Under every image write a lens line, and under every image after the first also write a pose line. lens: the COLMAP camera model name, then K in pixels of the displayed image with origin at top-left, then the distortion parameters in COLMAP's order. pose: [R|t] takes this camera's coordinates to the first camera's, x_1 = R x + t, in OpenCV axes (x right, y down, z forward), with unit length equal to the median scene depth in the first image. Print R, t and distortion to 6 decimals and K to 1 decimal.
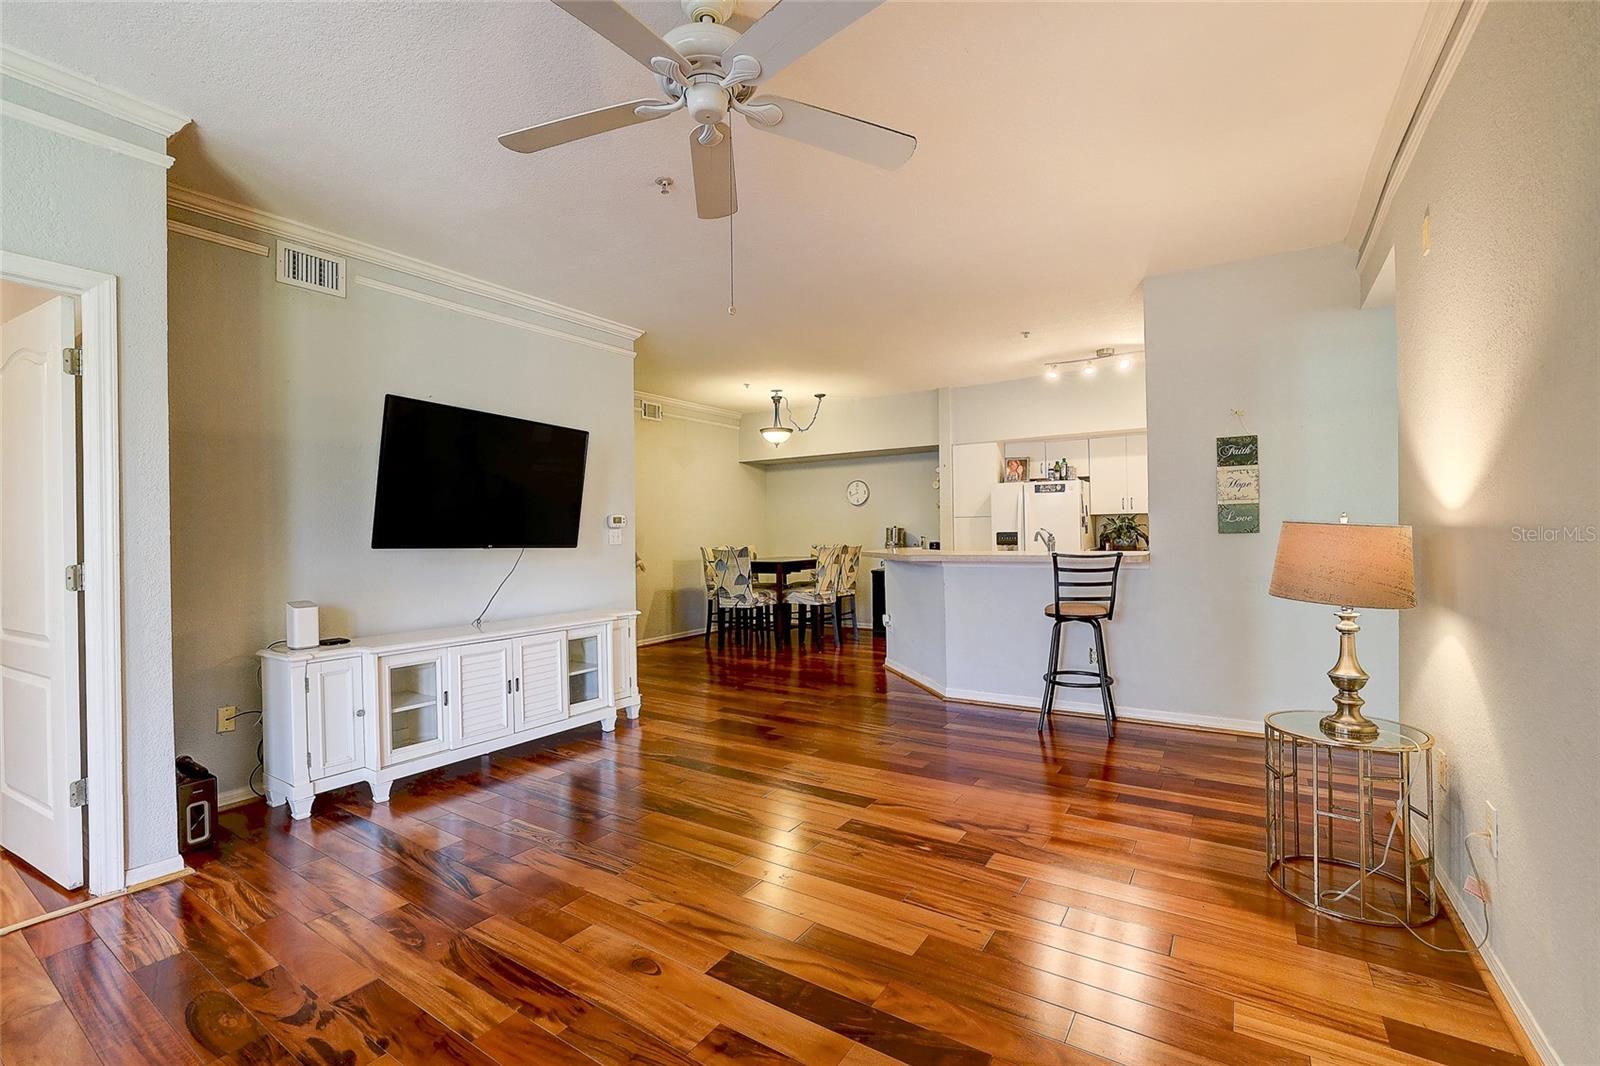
lens RADIAL K [[688.8, 0, 796.5], [0, 688.8, 533.2], [0, 0, 1]] dist [-0.049509, 0.020102]
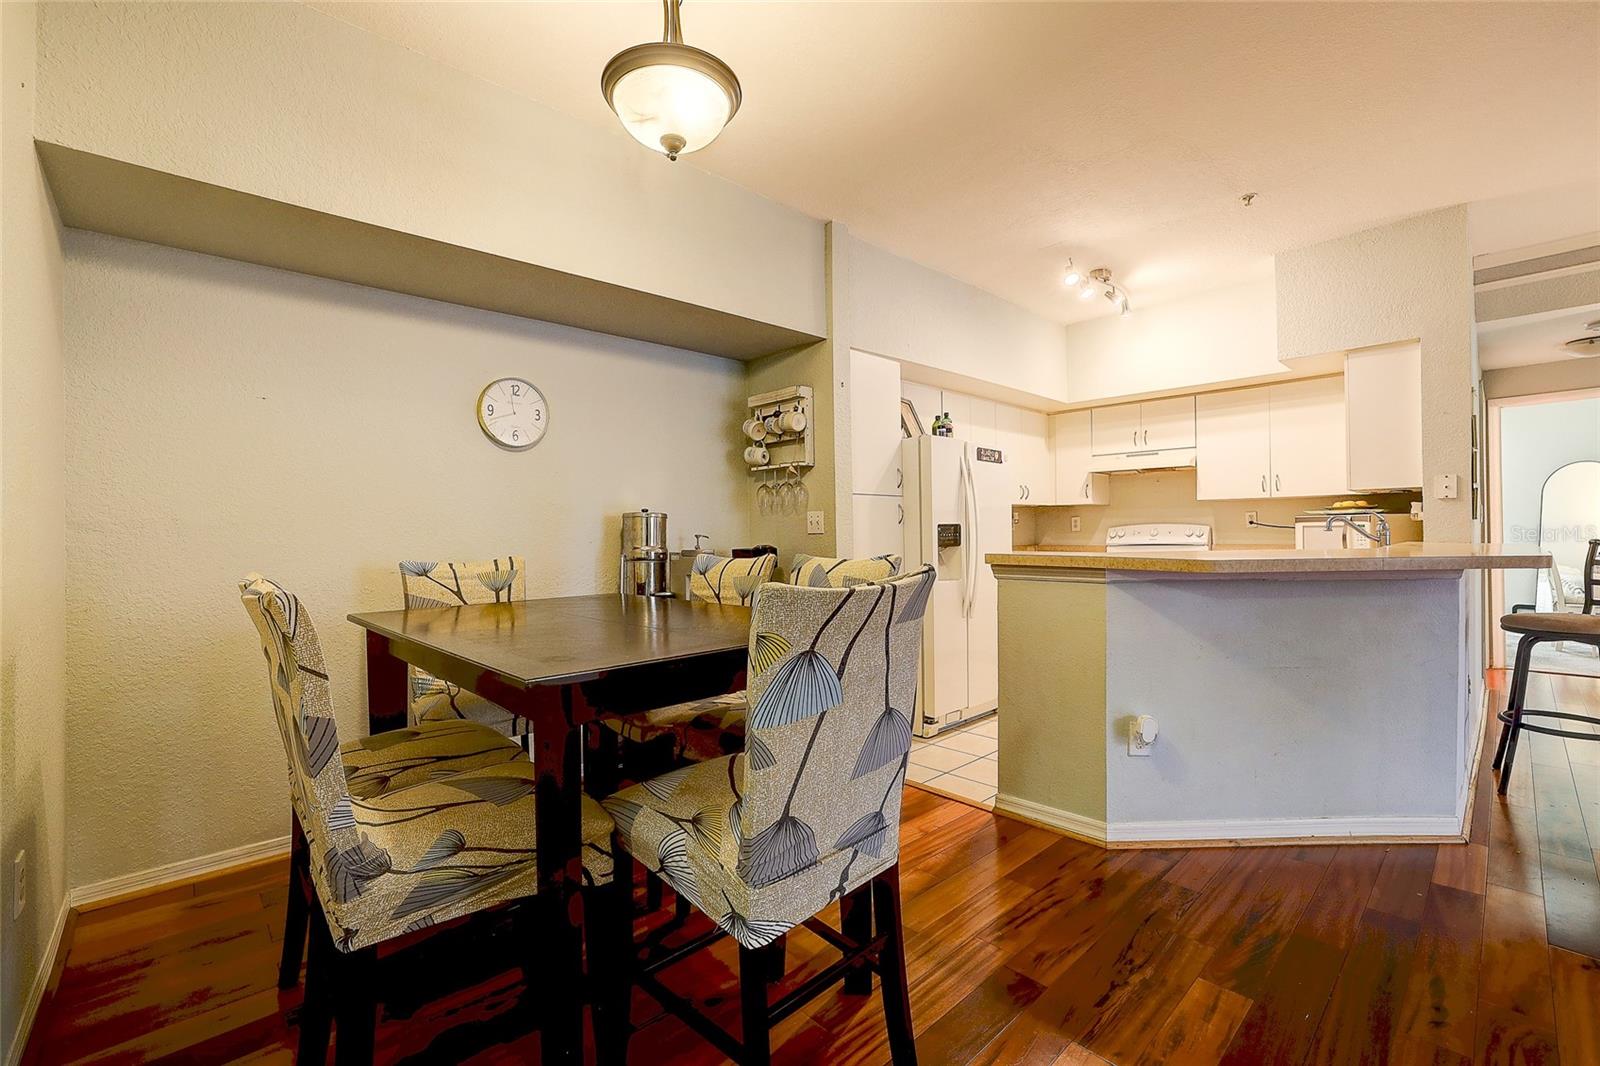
lens RADIAL K [[688.8, 0, 796.5], [0, 688.8, 533.2], [0, 0, 1]] dist [-0.049509, 0.020102]
pose [[0.239776, 0.011005, 0.970766, -0.461377], [0.010775, 0.999844, -0.013996, 0.020717], [-0.970768, 0.013816, 0.239620, 1.649753]]
